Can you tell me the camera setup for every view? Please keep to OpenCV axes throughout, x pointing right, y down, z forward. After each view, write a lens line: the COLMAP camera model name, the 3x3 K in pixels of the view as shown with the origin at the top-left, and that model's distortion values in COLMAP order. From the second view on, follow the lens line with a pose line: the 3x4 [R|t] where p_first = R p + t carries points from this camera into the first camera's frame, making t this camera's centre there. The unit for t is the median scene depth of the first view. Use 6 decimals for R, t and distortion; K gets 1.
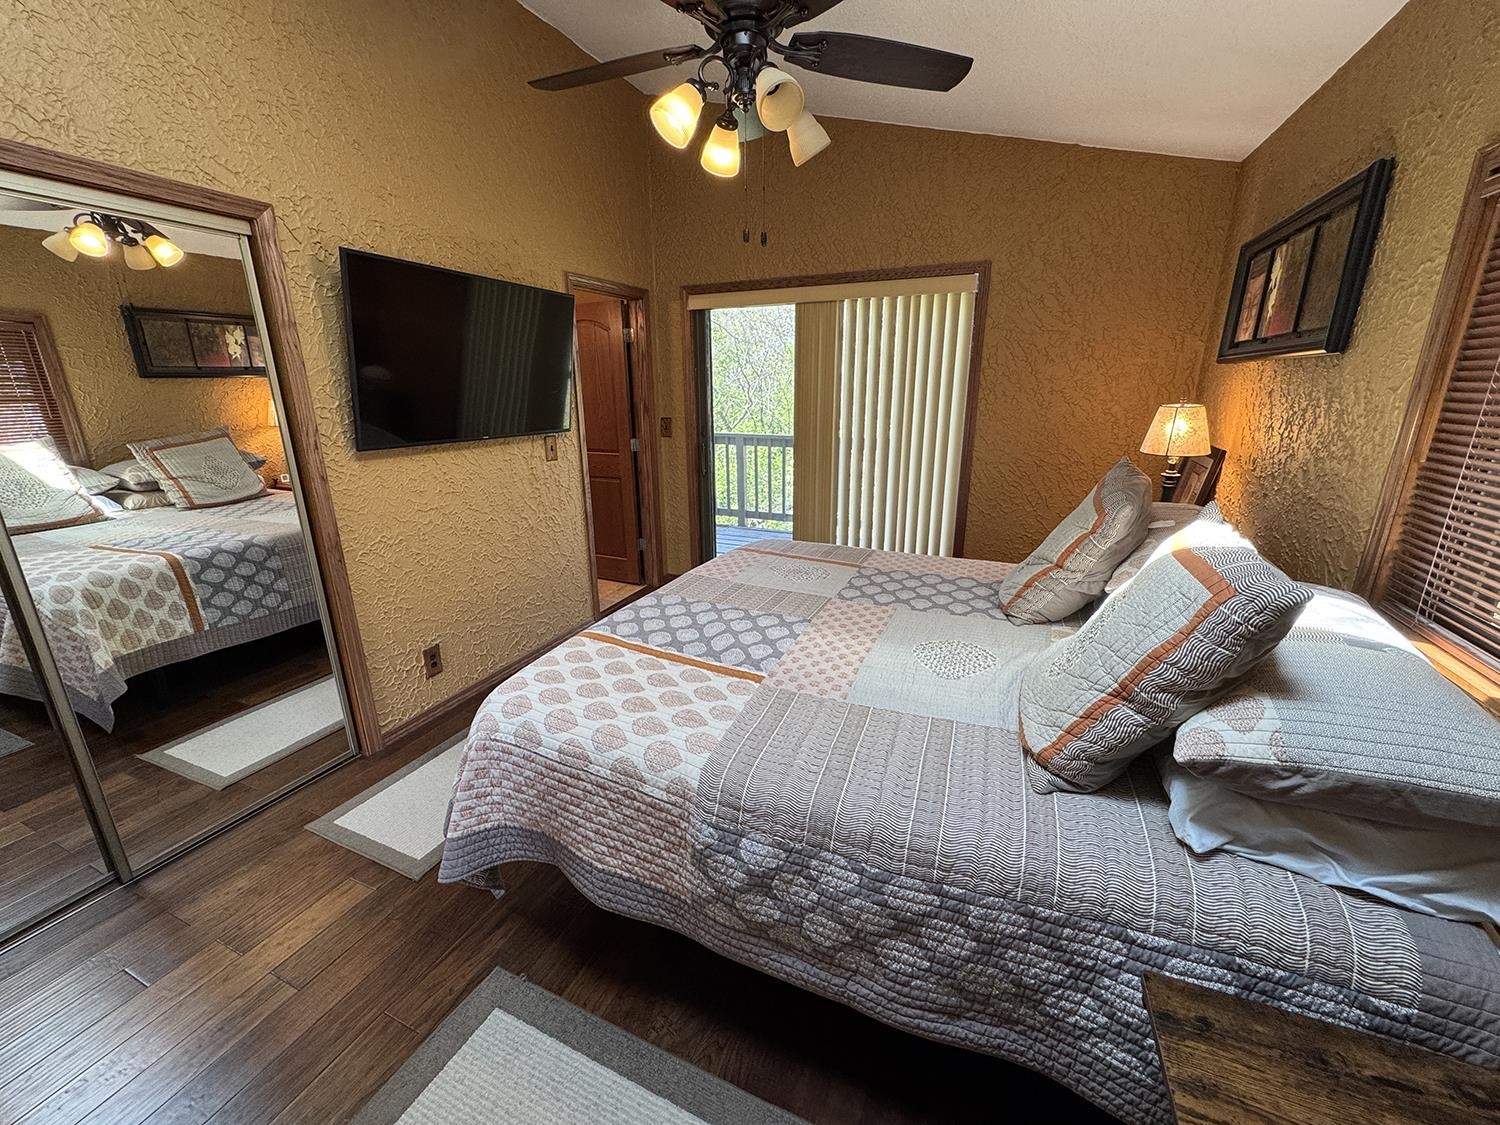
lens RADIAL K [[598.1, 0, 745.9], [0, 598.1, 558.9], [0, 0, 1]] dist [-0.004115, 0.000581]
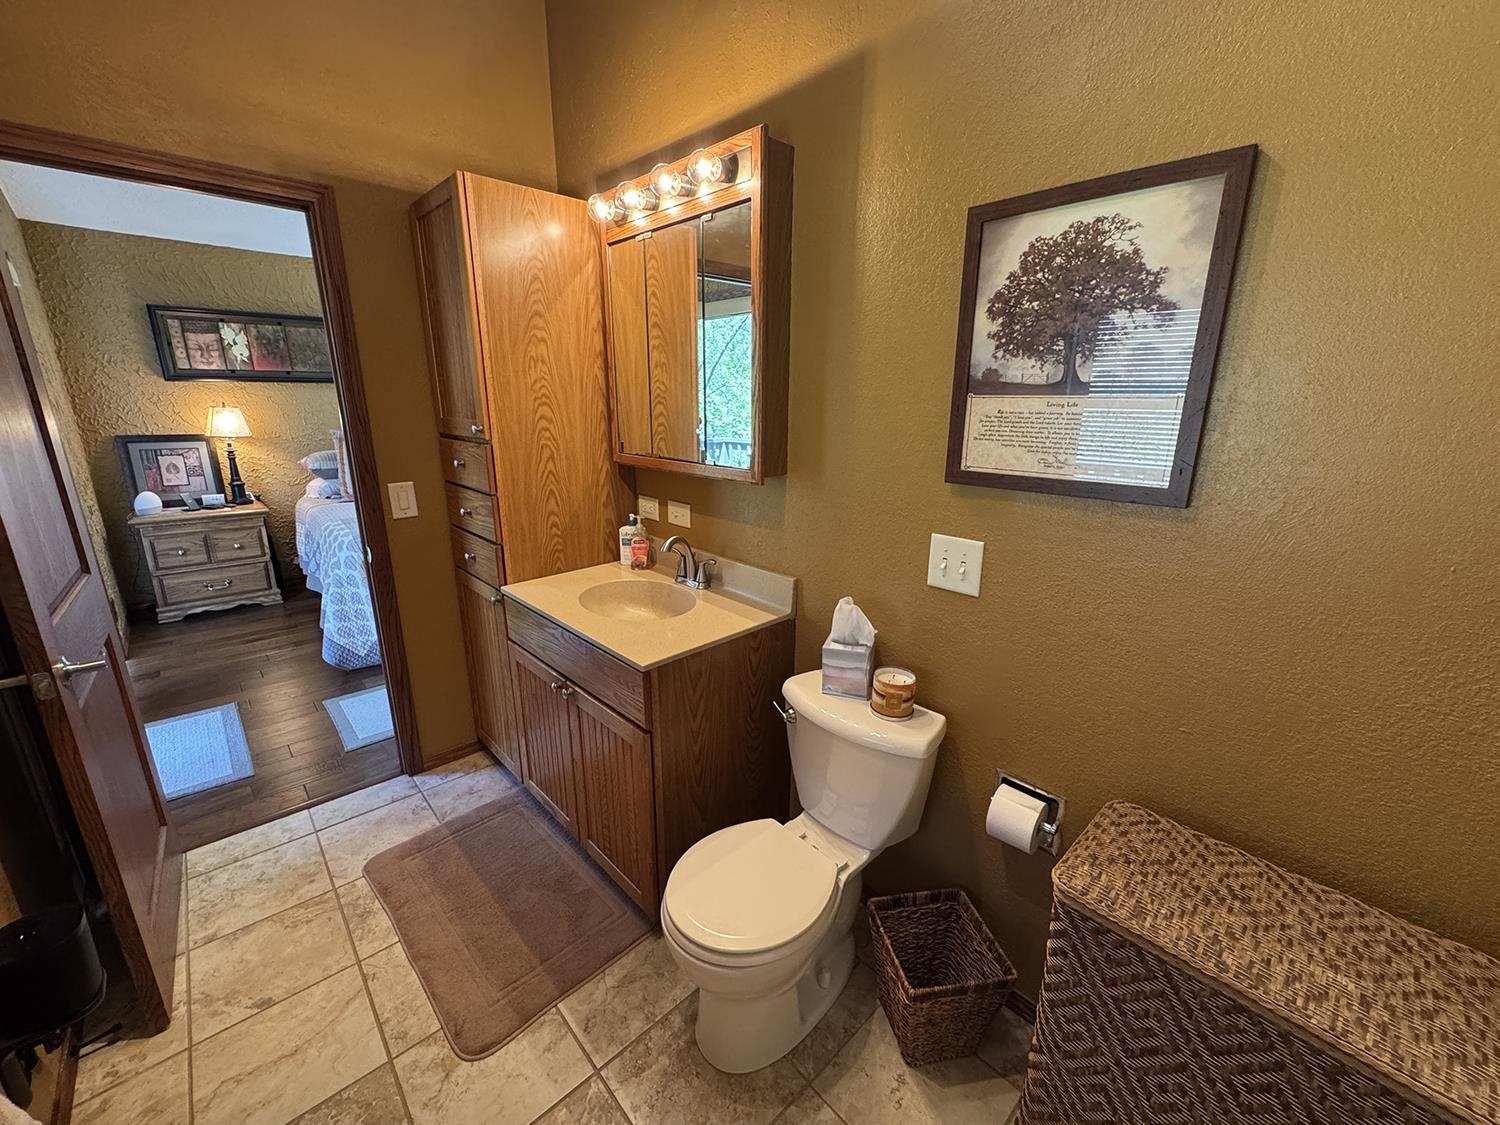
lens RADIAL K [[598.1, 0, 745.6], [0, 598.1, 560.2], [0, 0, 1]] dist [-0.004115, 0.000581]
pose [[-0.922276, -0.097078, 0.374142, -1.411137], [0.112614, 0.858472, 0.500343, -0.630513], [-0.369763, 0.503588, -0.780816, 2.229695]]
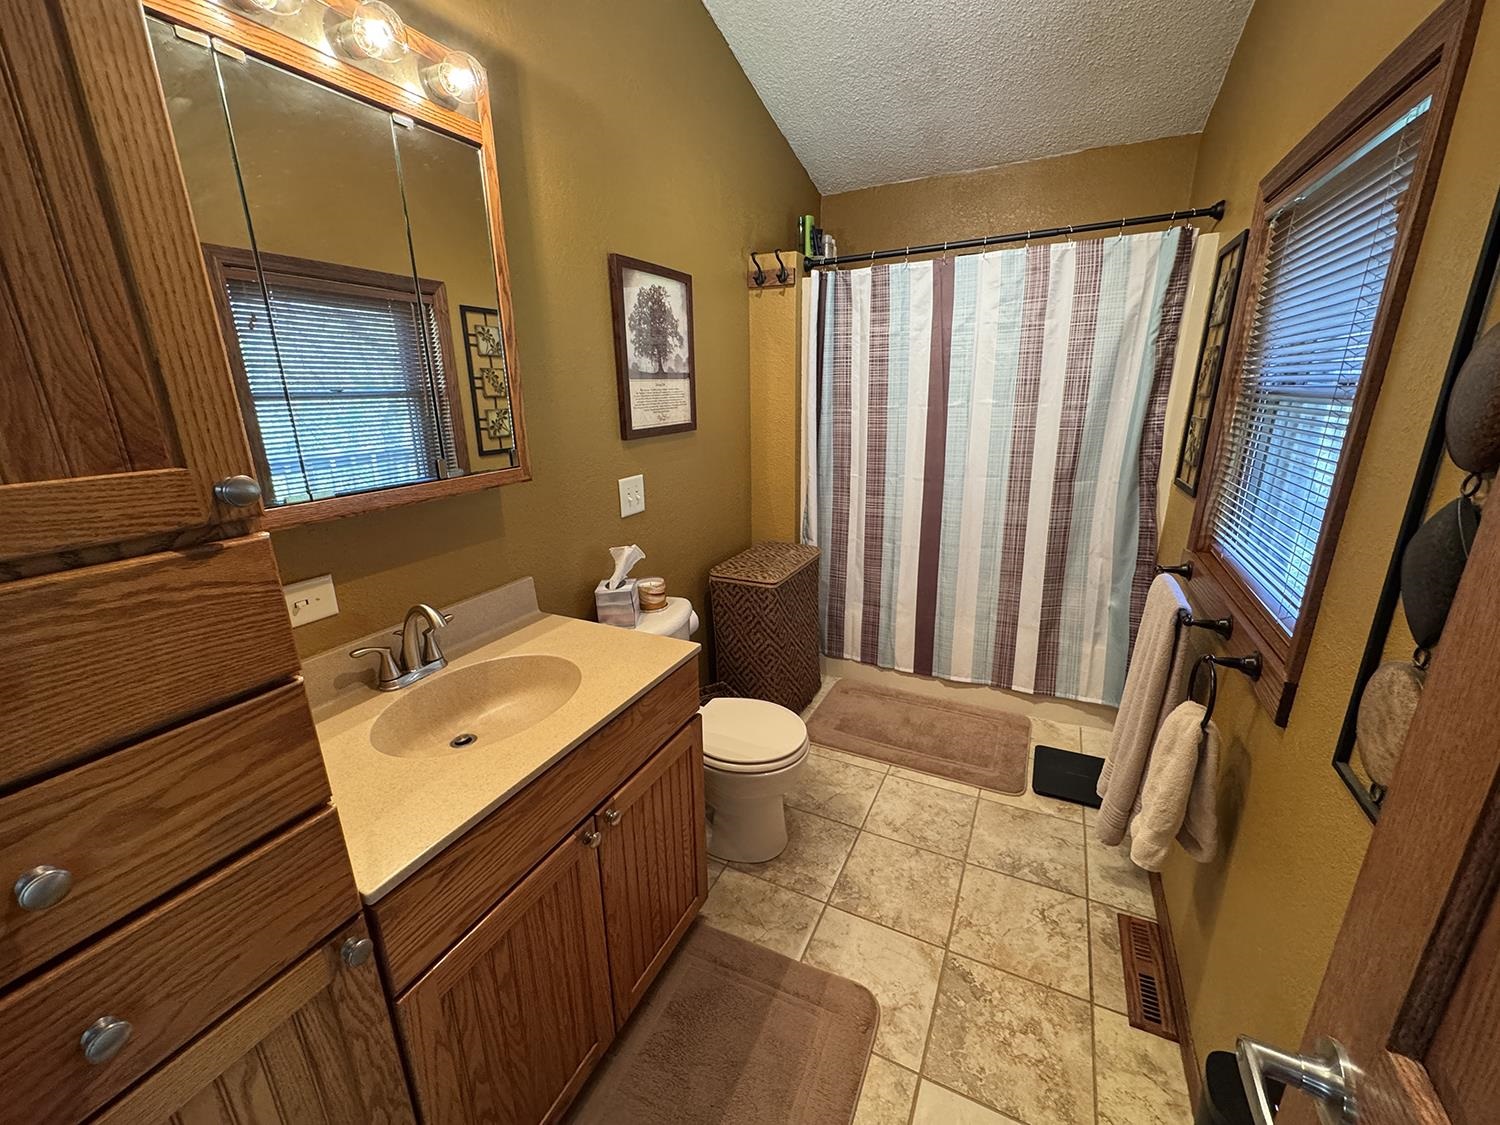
lens RADIAL K [[598.1, 0, 746.7], [0, 598.1, 559.5], [0, 0, 1]] dist [-0.004115, 0.000581]
pose [[-0.043705, 0.292214, -0.955354, -0.471061], [-0.266756, 0.918136, 0.293033, -0.514333], [0.962773, 0.267653, 0.037822, 1.820215]]
